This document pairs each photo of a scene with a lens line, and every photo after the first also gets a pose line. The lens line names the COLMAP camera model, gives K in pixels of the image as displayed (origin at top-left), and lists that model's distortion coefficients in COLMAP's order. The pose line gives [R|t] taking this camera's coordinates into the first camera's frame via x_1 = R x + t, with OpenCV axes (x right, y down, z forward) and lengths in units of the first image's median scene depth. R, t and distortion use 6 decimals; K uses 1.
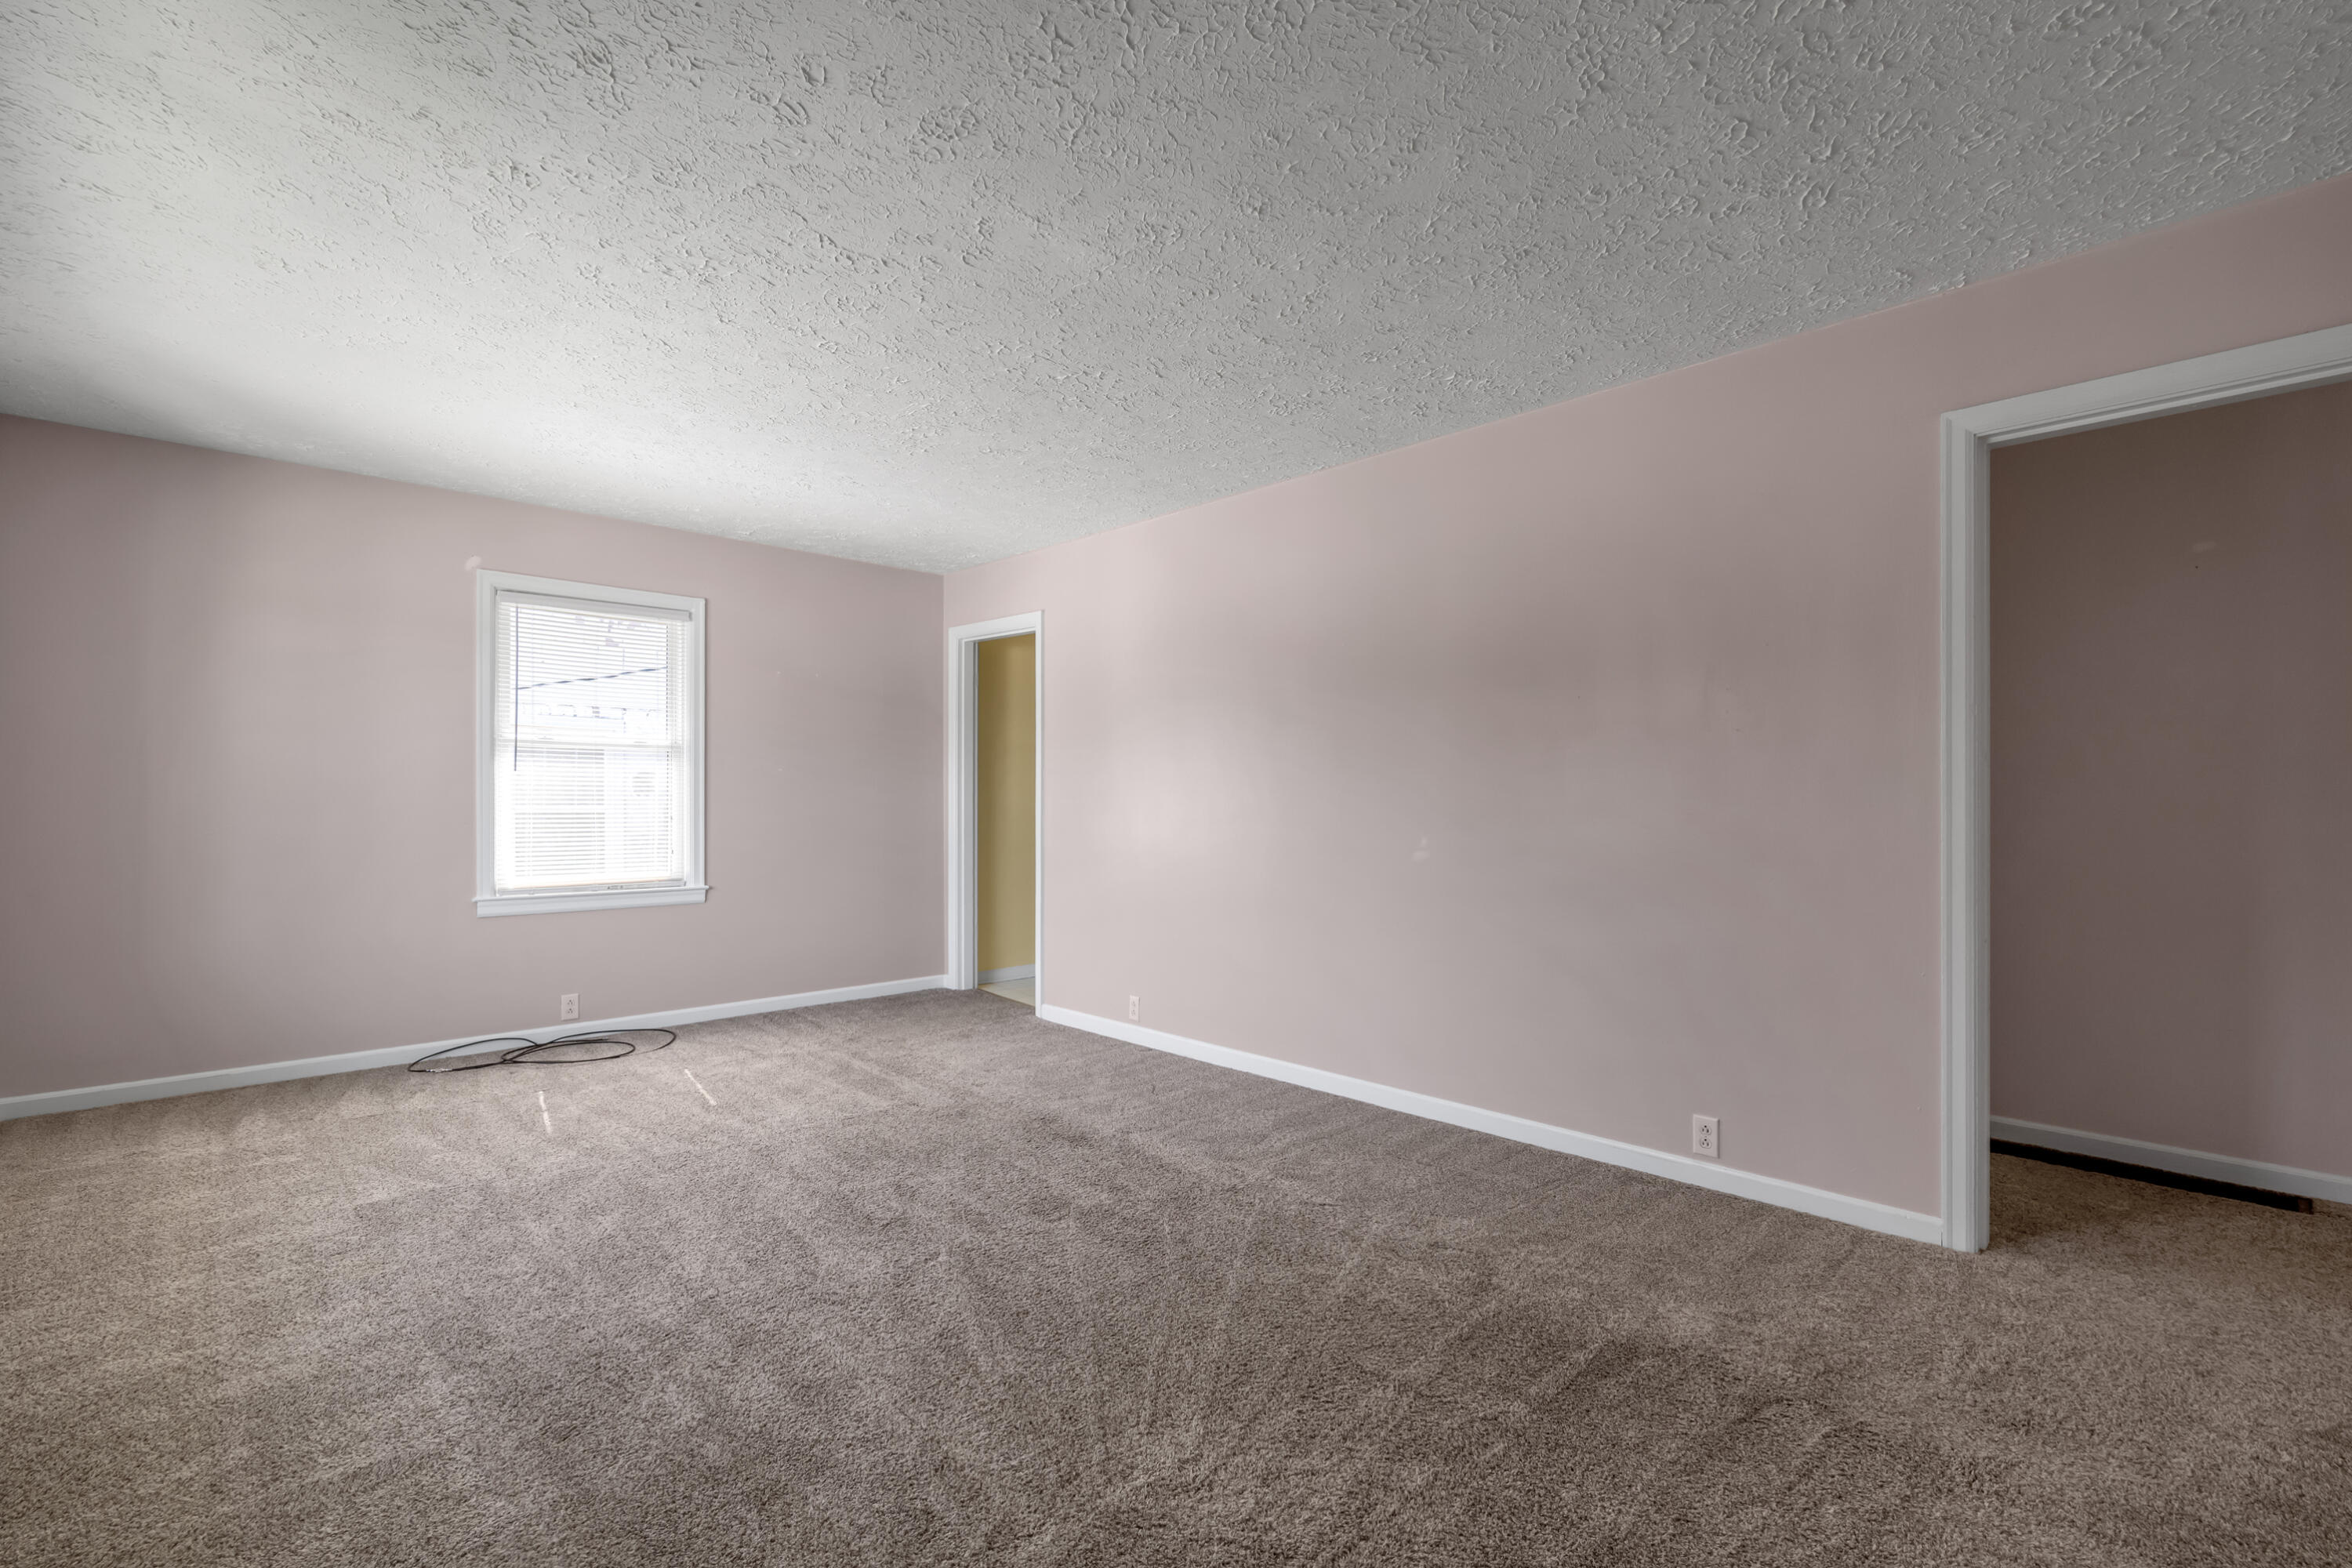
lens RADIAL K [[1057.5, 0, 1176.0], [0, 1057.5, 784.0], [0, 0, 1]] dist [0.001181, 0.000090]
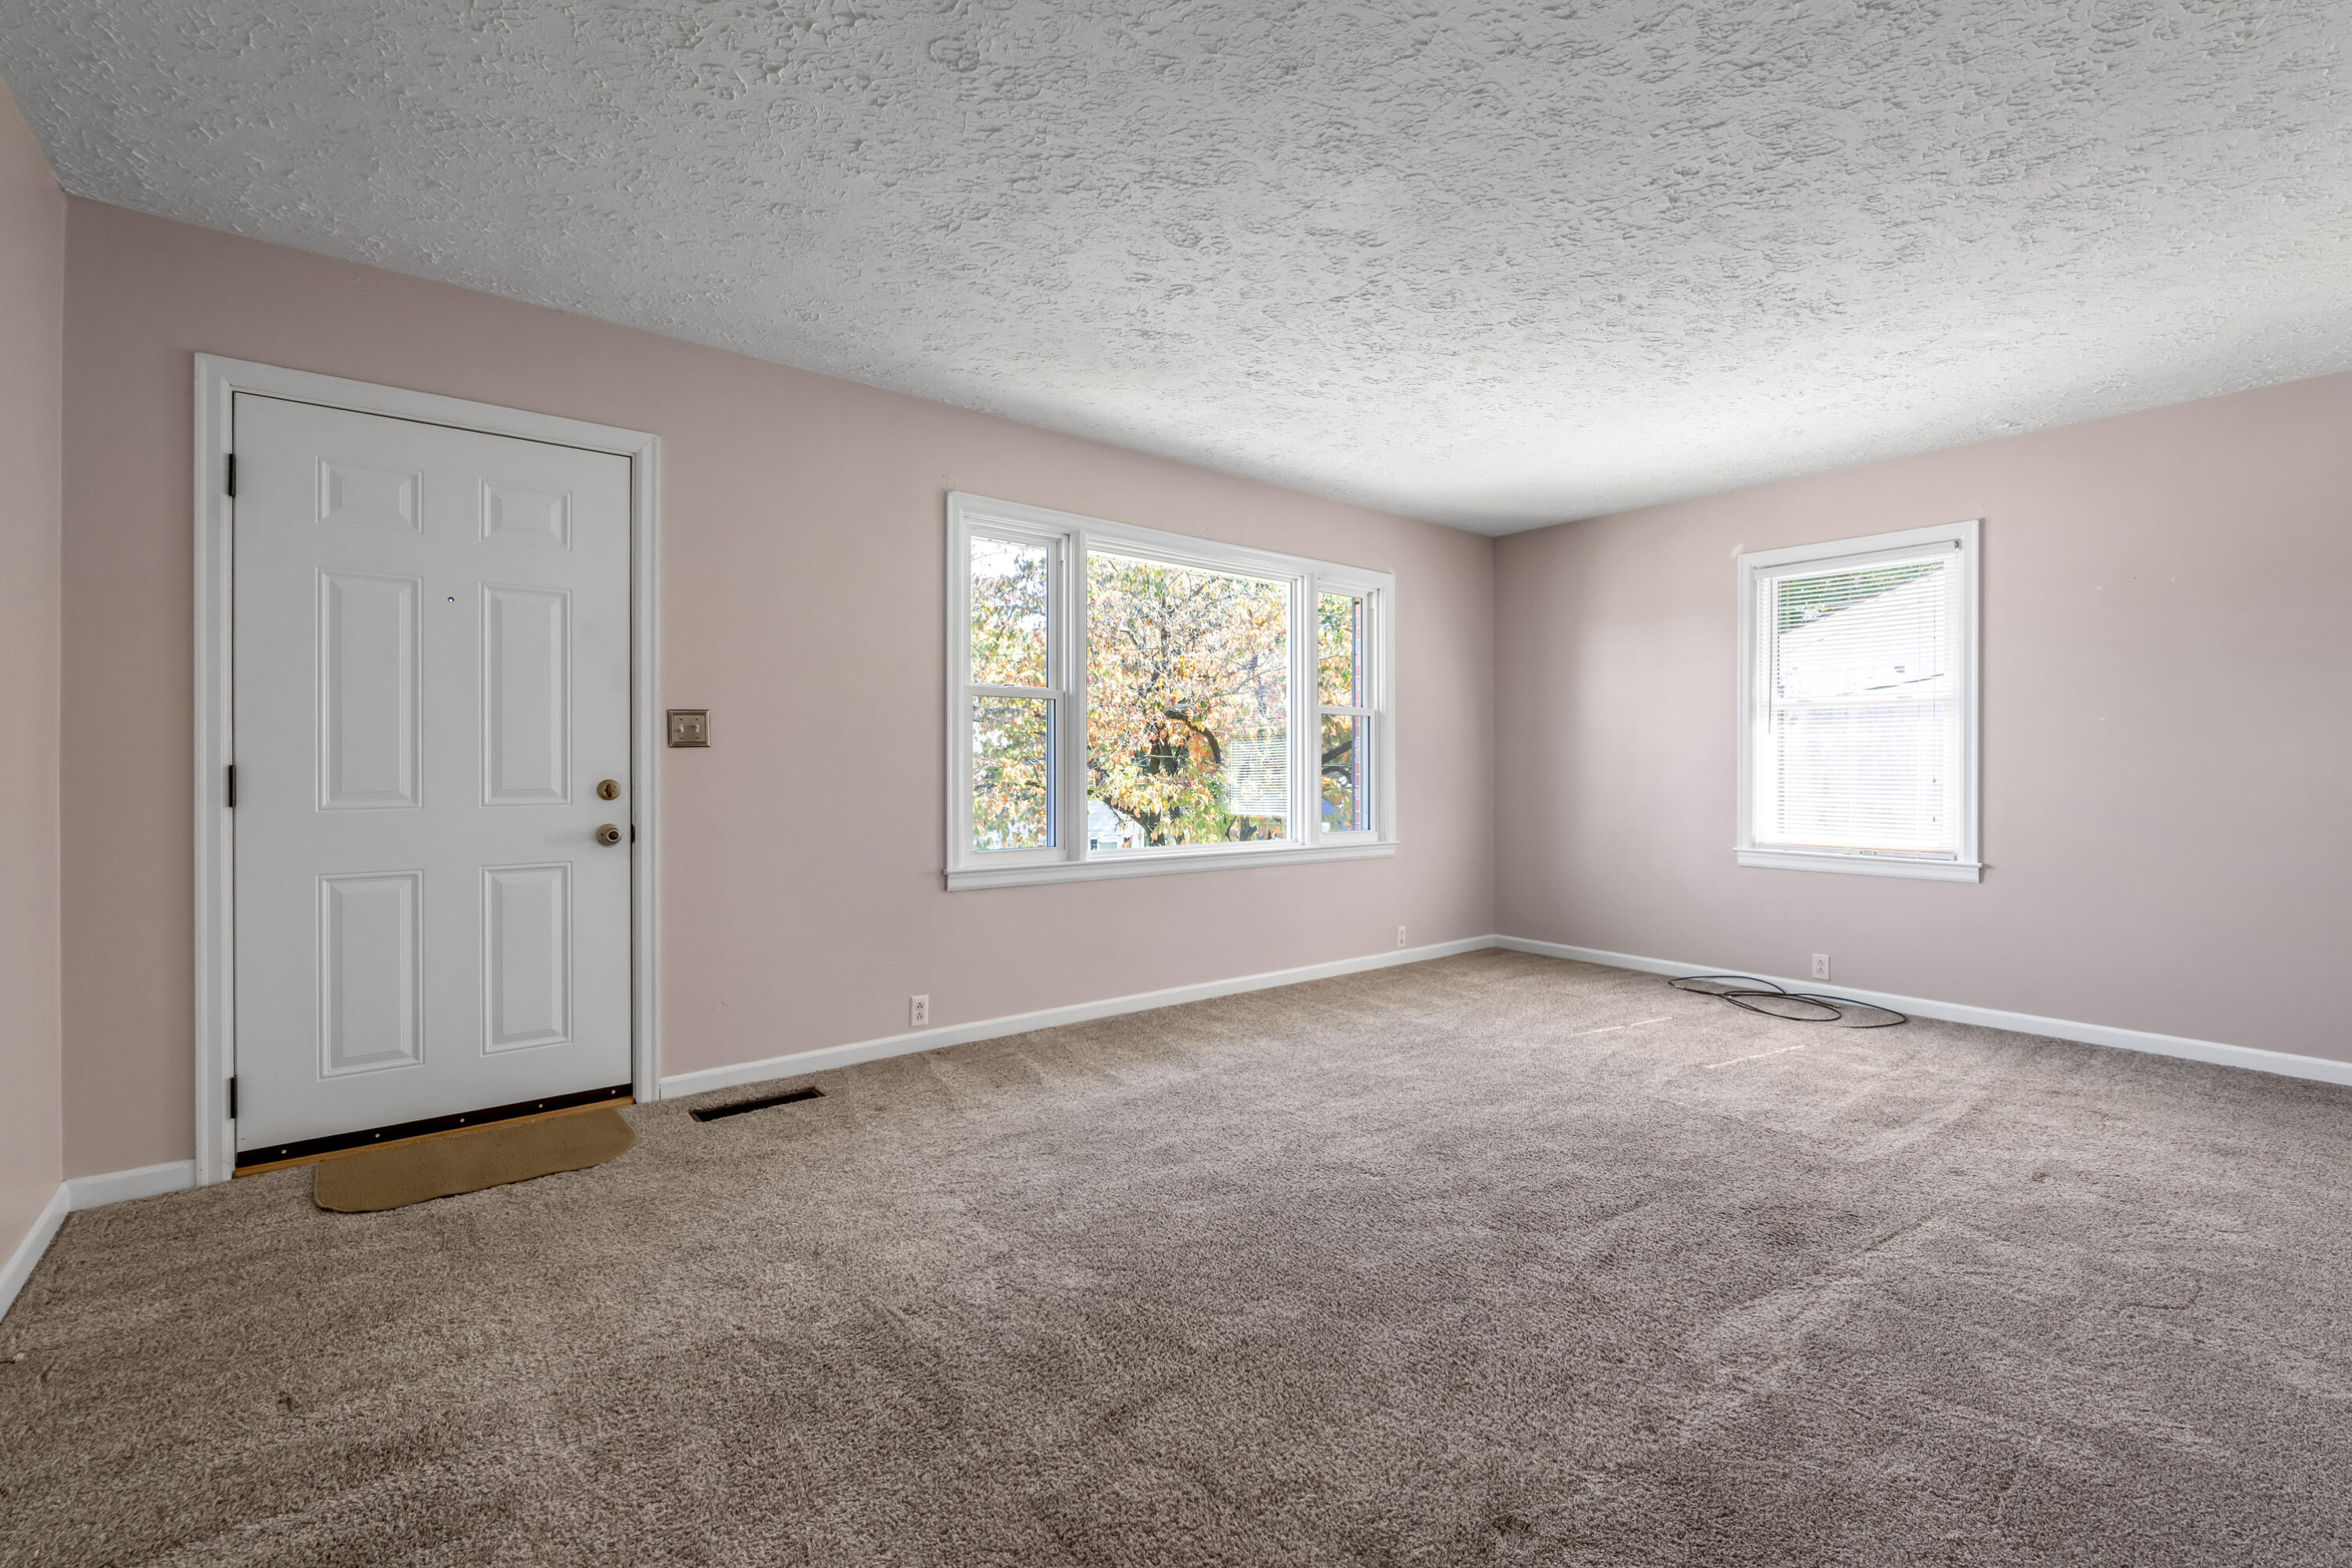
lens RADIAL K [[1025.0, 0, 1176.9], [0, 1025.0, 756.4], [0, 0, 1]] dist [-0.002044, -0.000502]
pose [[-0.095527, -0.007462, -0.995399, 0.531205], [0.012365, 0.999886, -0.008682, 0.014053], [0.995350, -0.013137, -0.095424, 0.566872]]
